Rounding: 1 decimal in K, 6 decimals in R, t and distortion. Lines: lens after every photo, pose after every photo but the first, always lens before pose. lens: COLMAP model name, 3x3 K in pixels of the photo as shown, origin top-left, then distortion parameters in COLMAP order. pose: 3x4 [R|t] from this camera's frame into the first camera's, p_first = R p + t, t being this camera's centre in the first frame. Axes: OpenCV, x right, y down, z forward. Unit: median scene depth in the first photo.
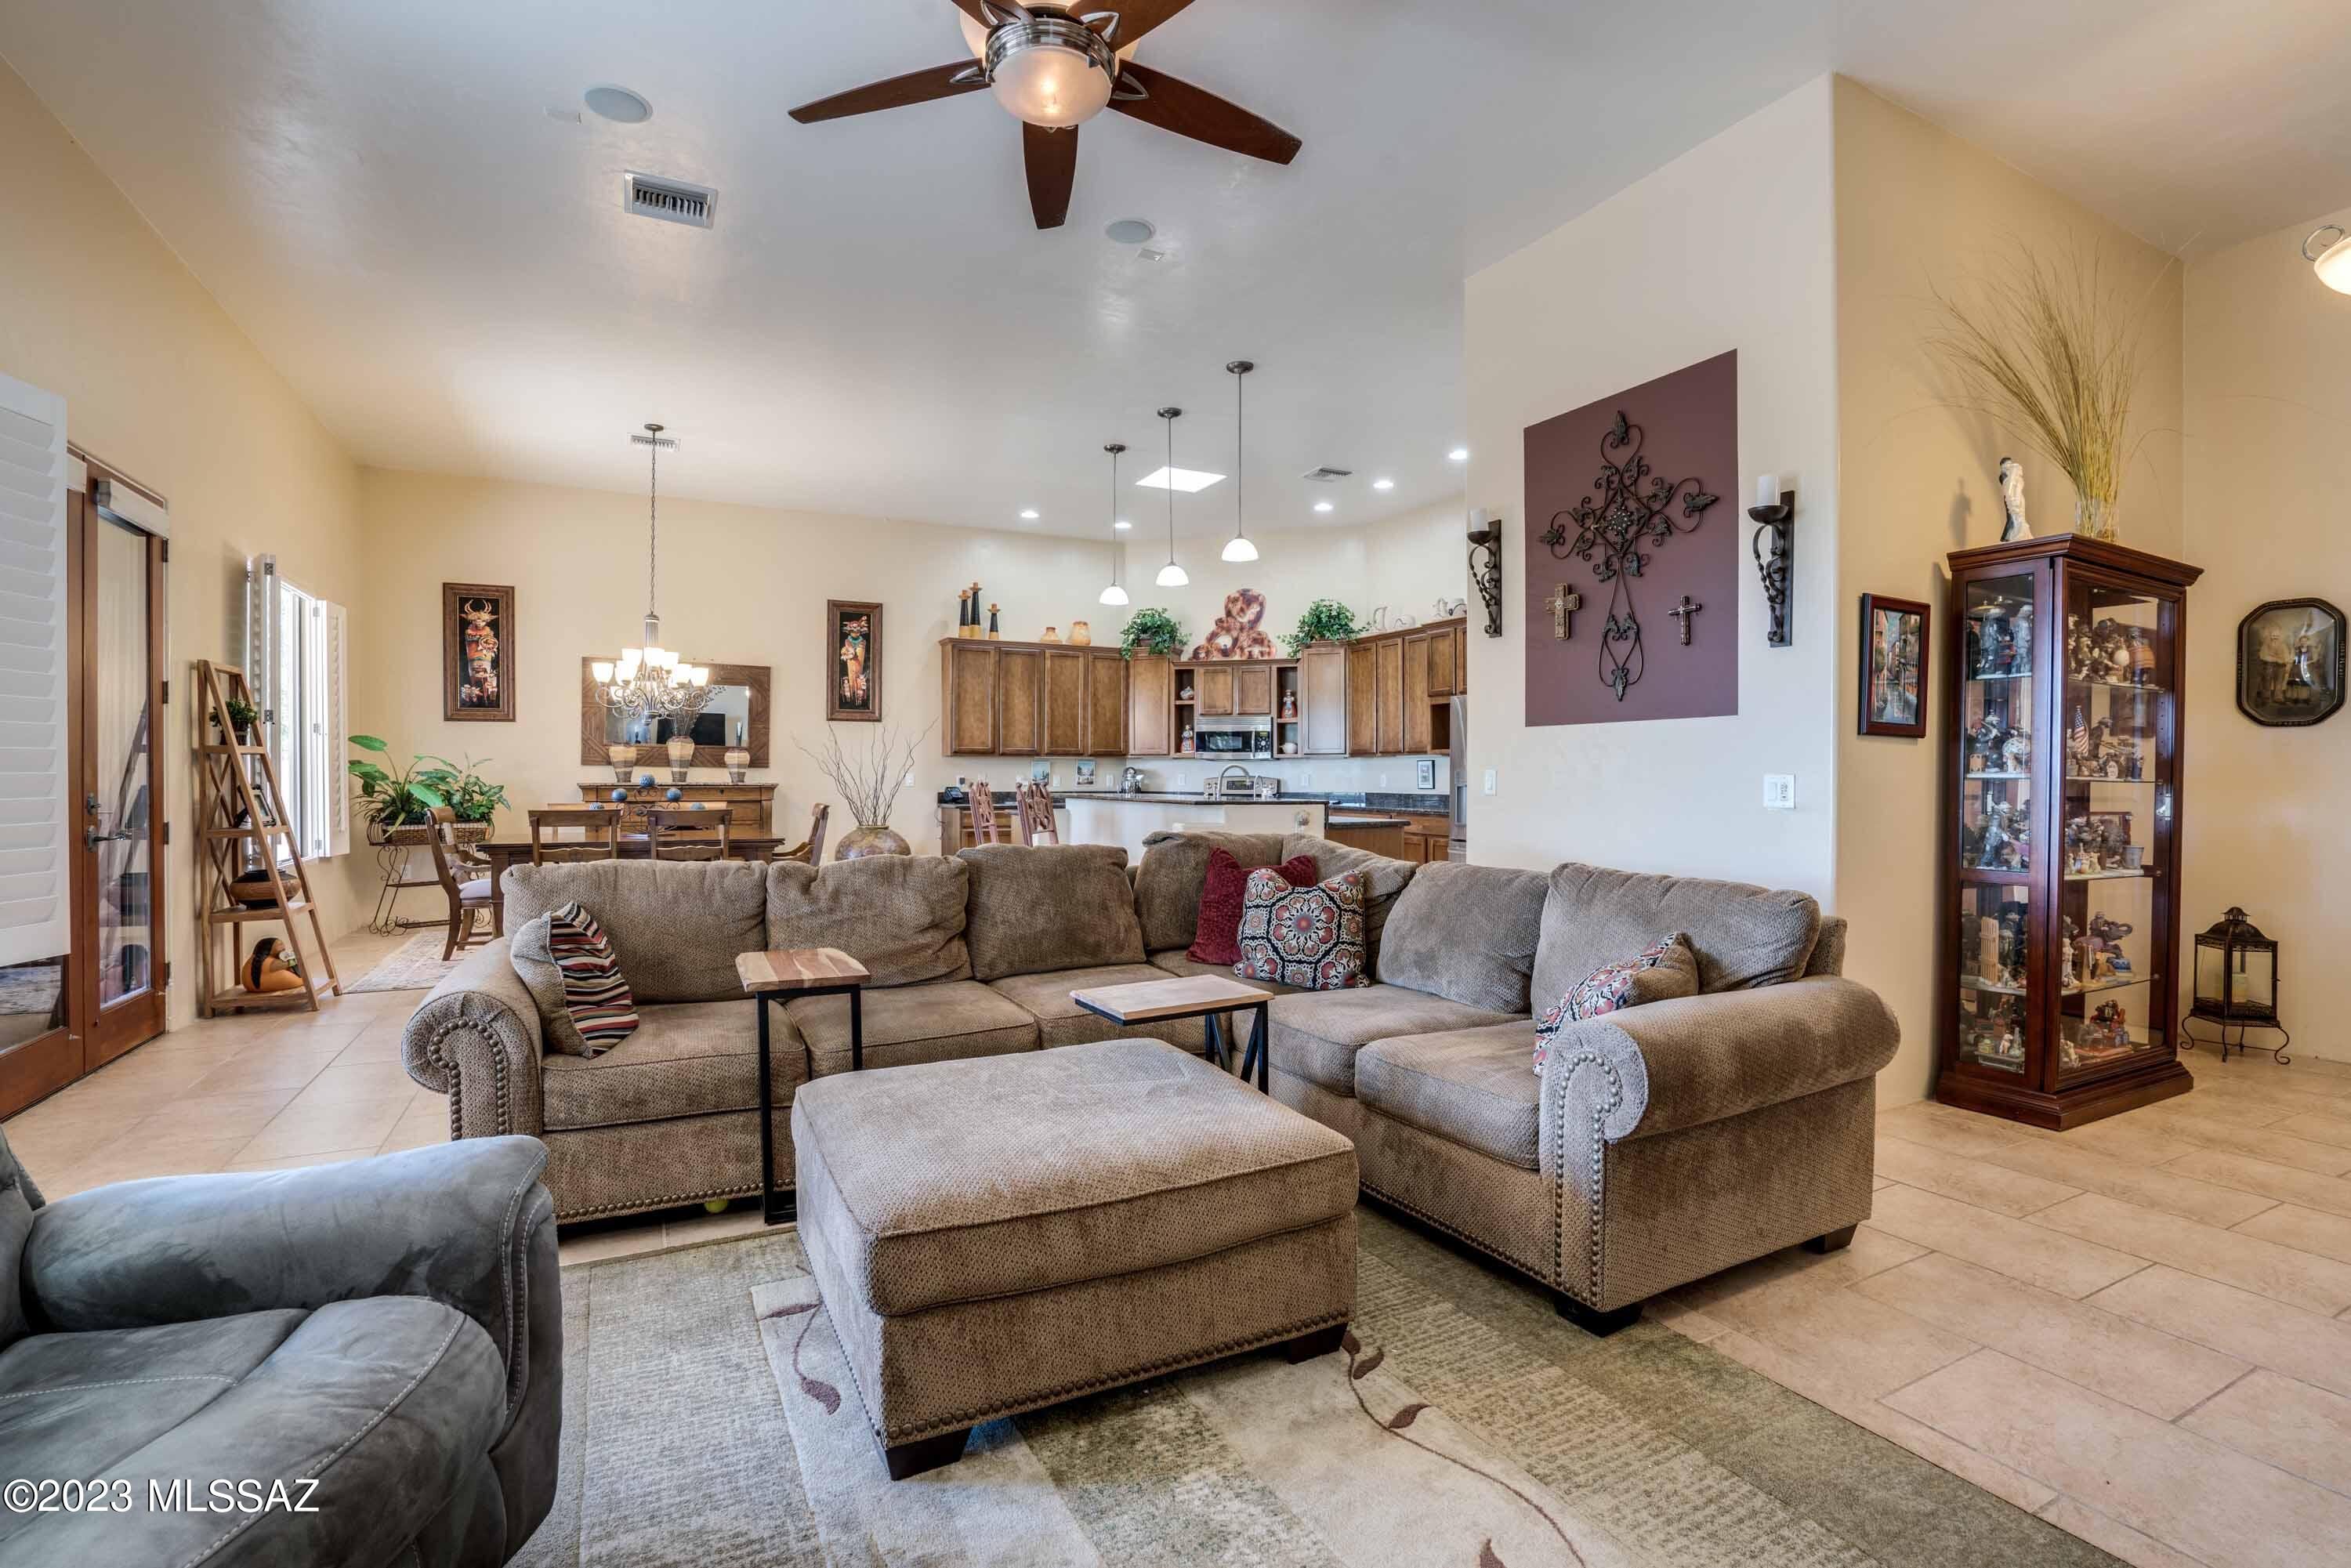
lens RADIAL K [[1075.7, 0, 1169.9], [0, 1075.7, 790.1], [0, 0, 1]] dist [-0.055170, 0.018553]
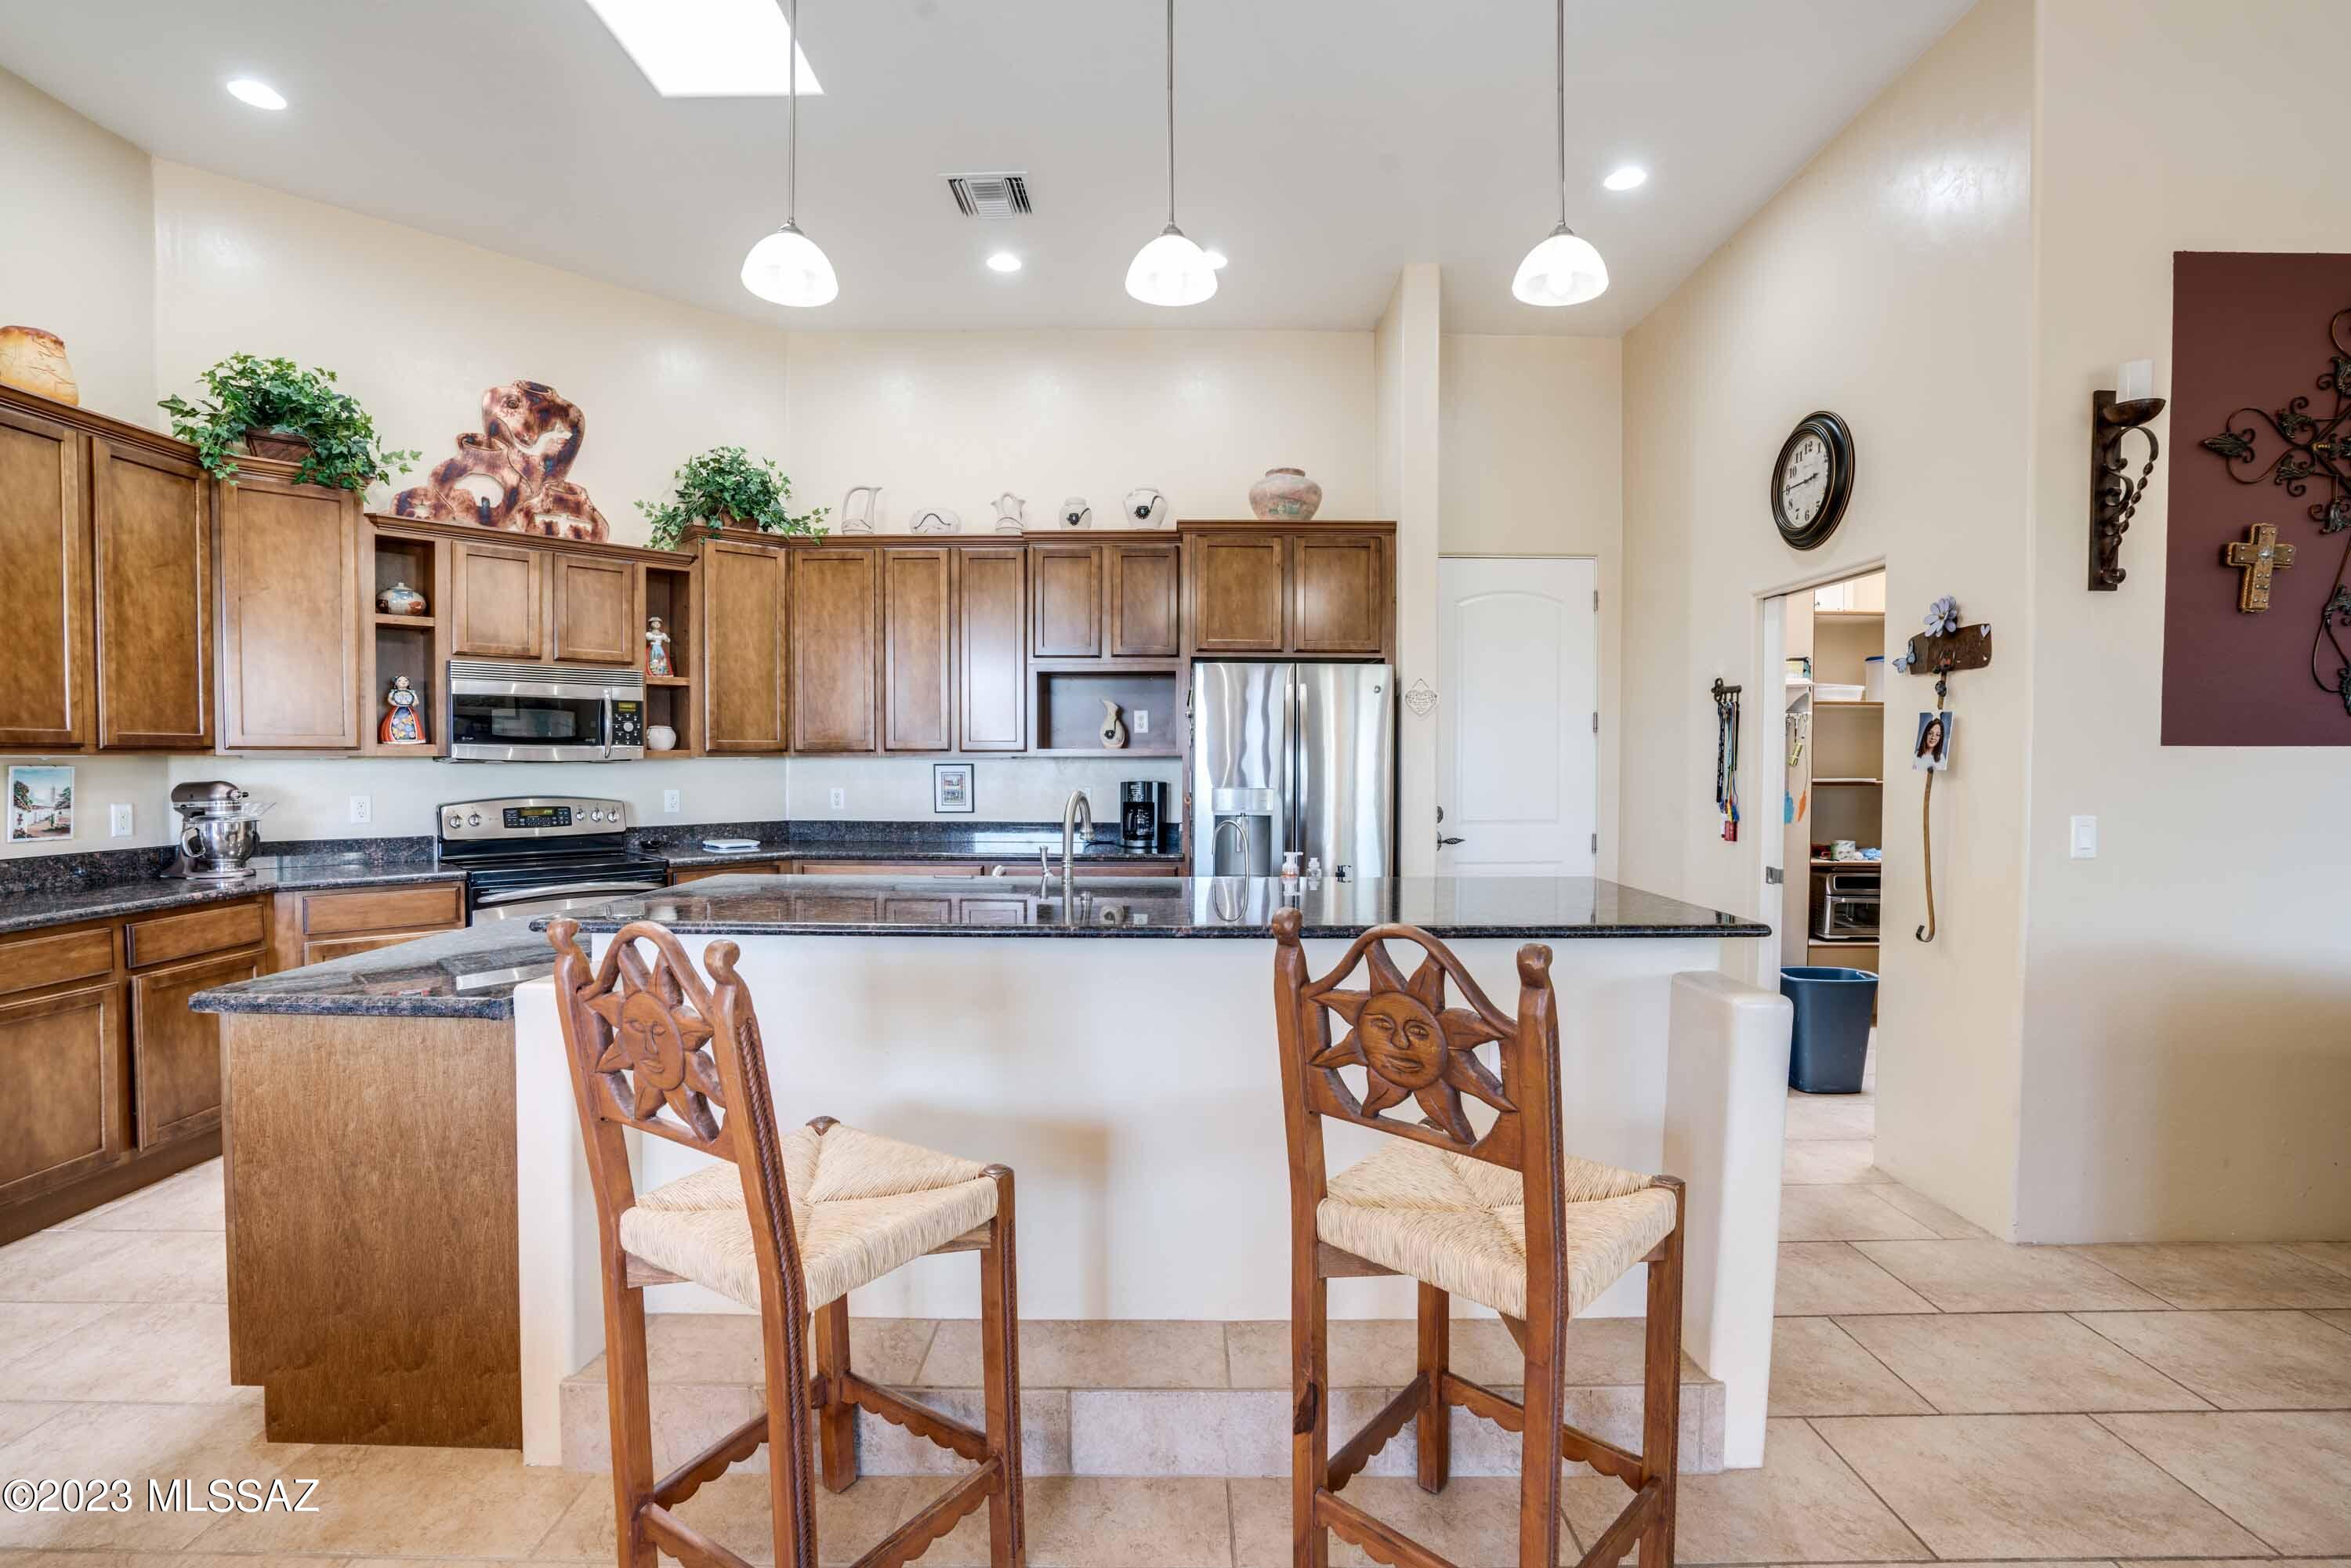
lens RADIAL K [[1075.7, 0, 1171.4], [0, 1075.7, 786.3], [0, 0, 1]] dist [-0.055170, 0.018553]
pose [[0.455420, -0.024243, 0.889946, -0.259894], [0.009222, 0.999704, 0.022514, -0.031392], [-0.890229, -0.002046, 0.455509, 0.705707]]
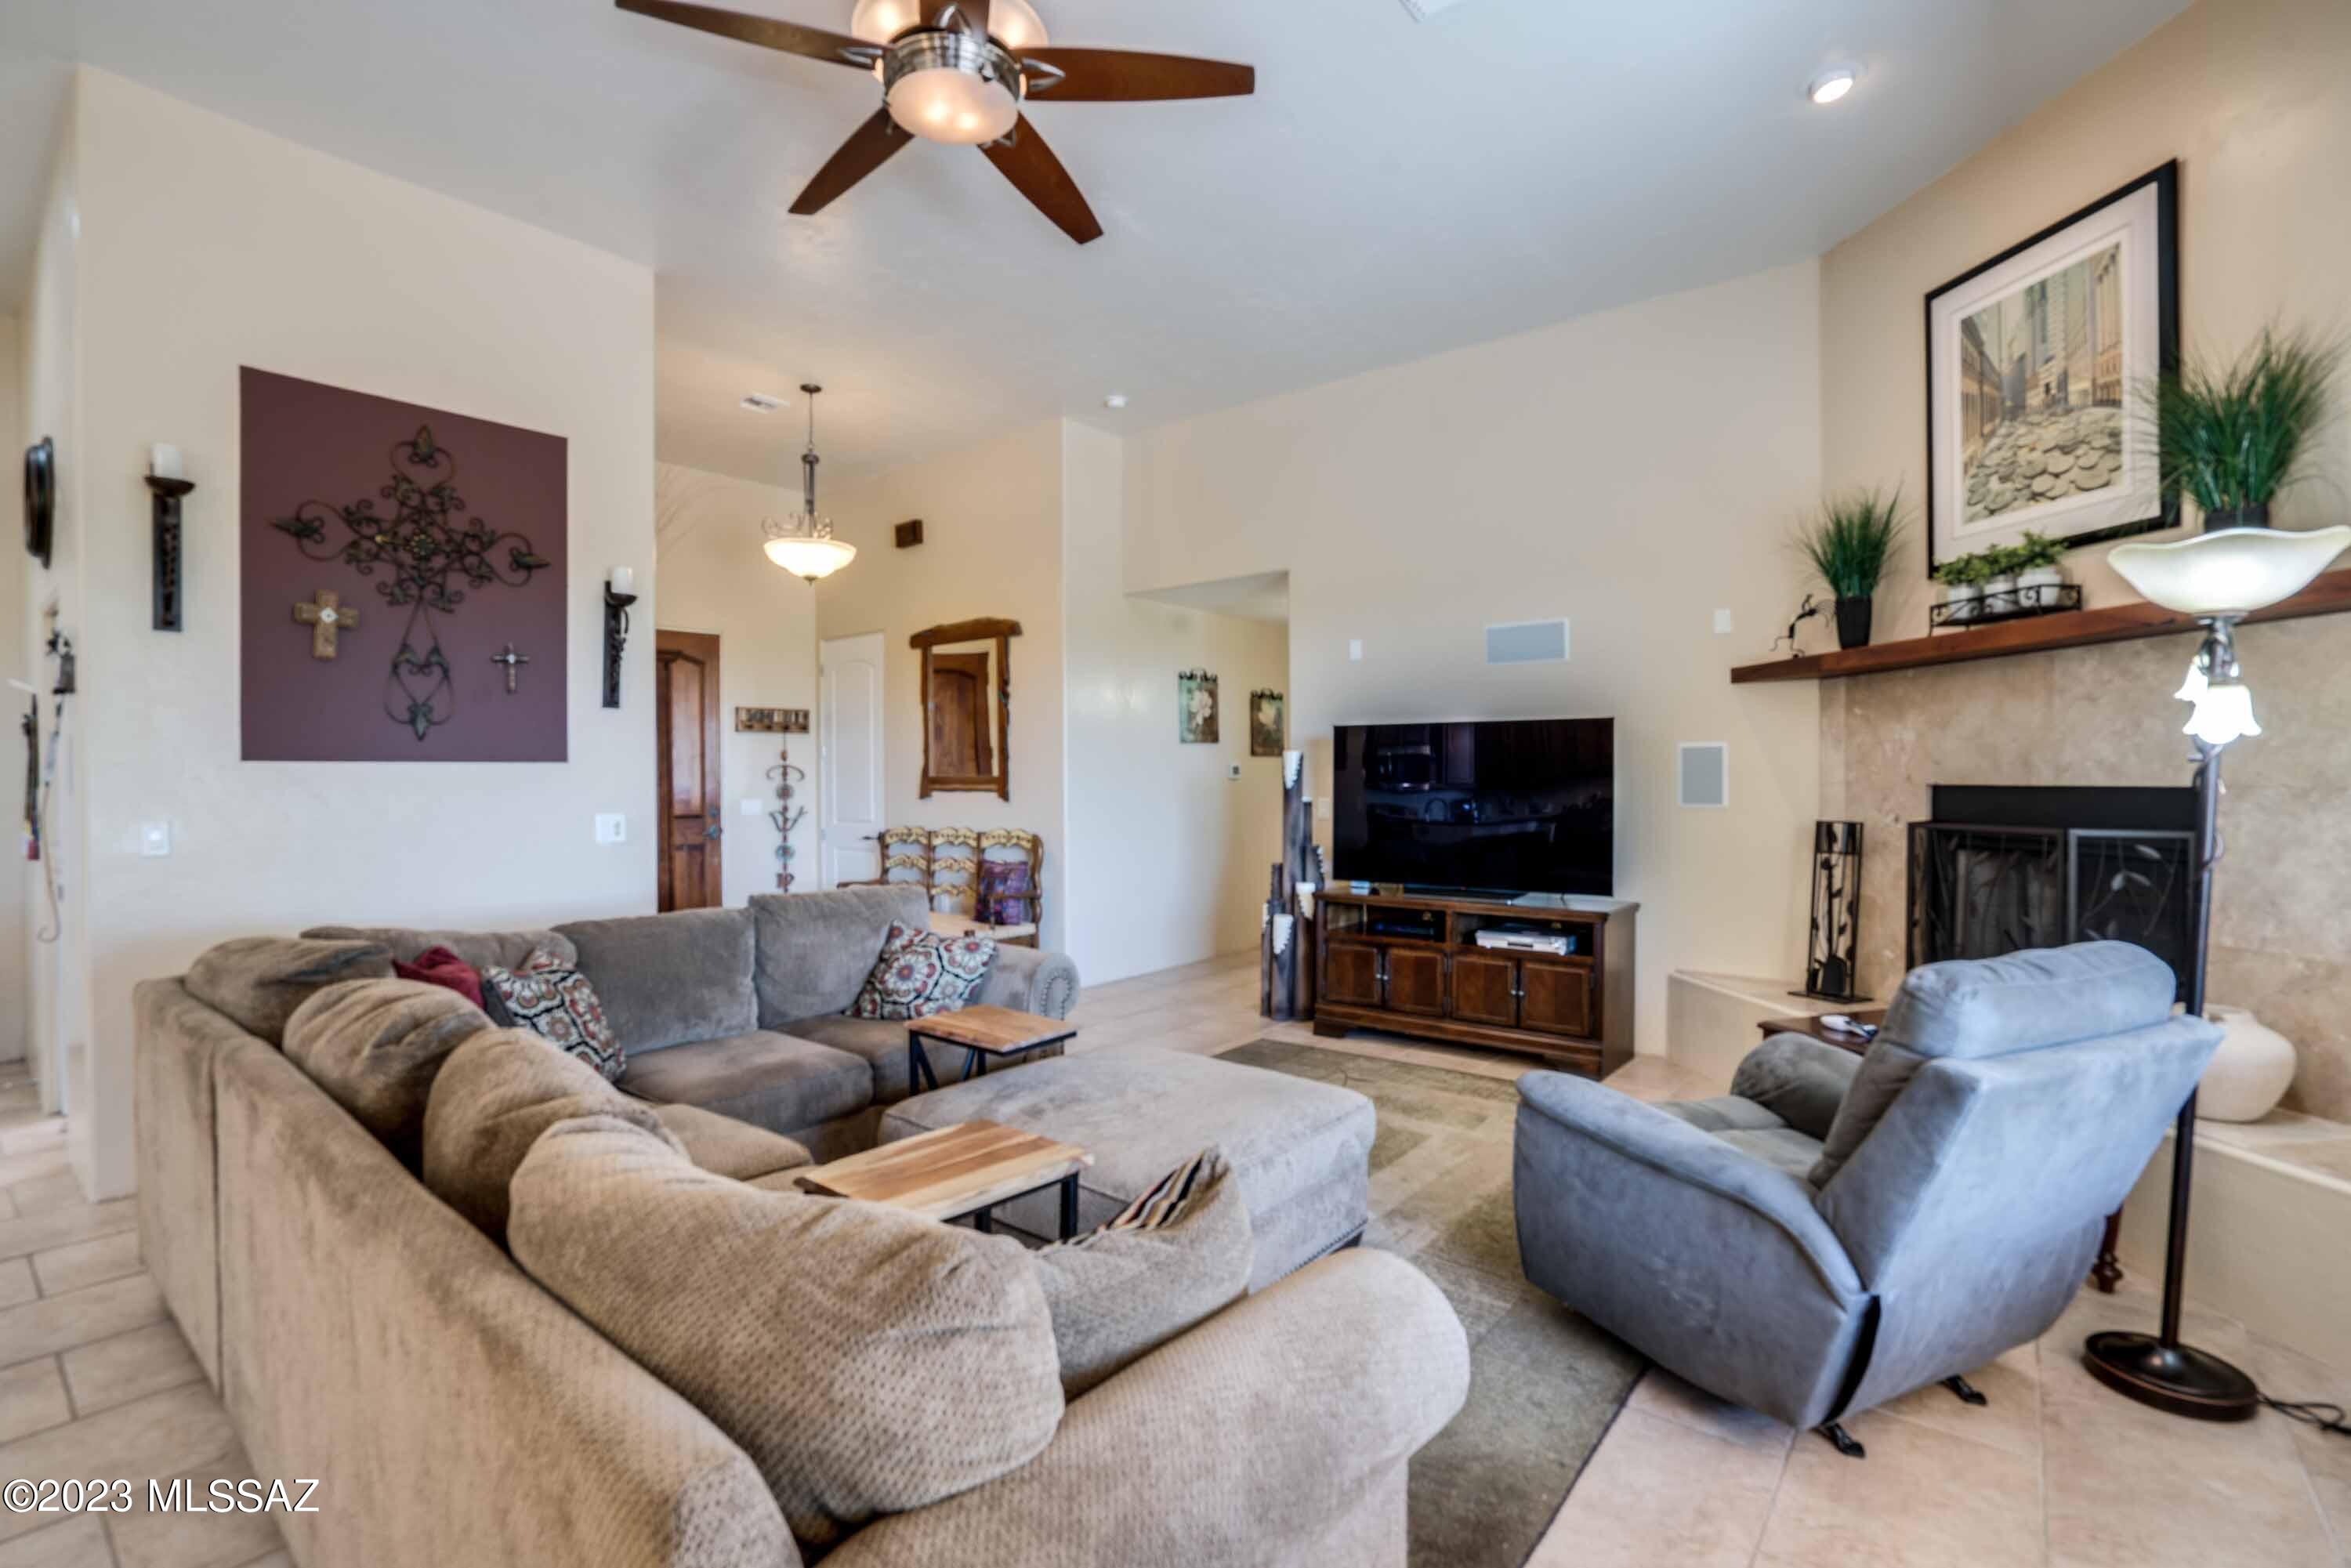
lens RADIAL K [[1075.7, 0, 1170.9], [0, 1075.7, 784.1], [0, 0, 1]] dist [-0.055170, 0.018553]
pose [[-0.404063, -0.006349, 0.914709, -0.345766], [0.016506, 0.999762, 0.014230, -0.024816], [-0.914582, 0.020848, -0.403863, 0.398845]]
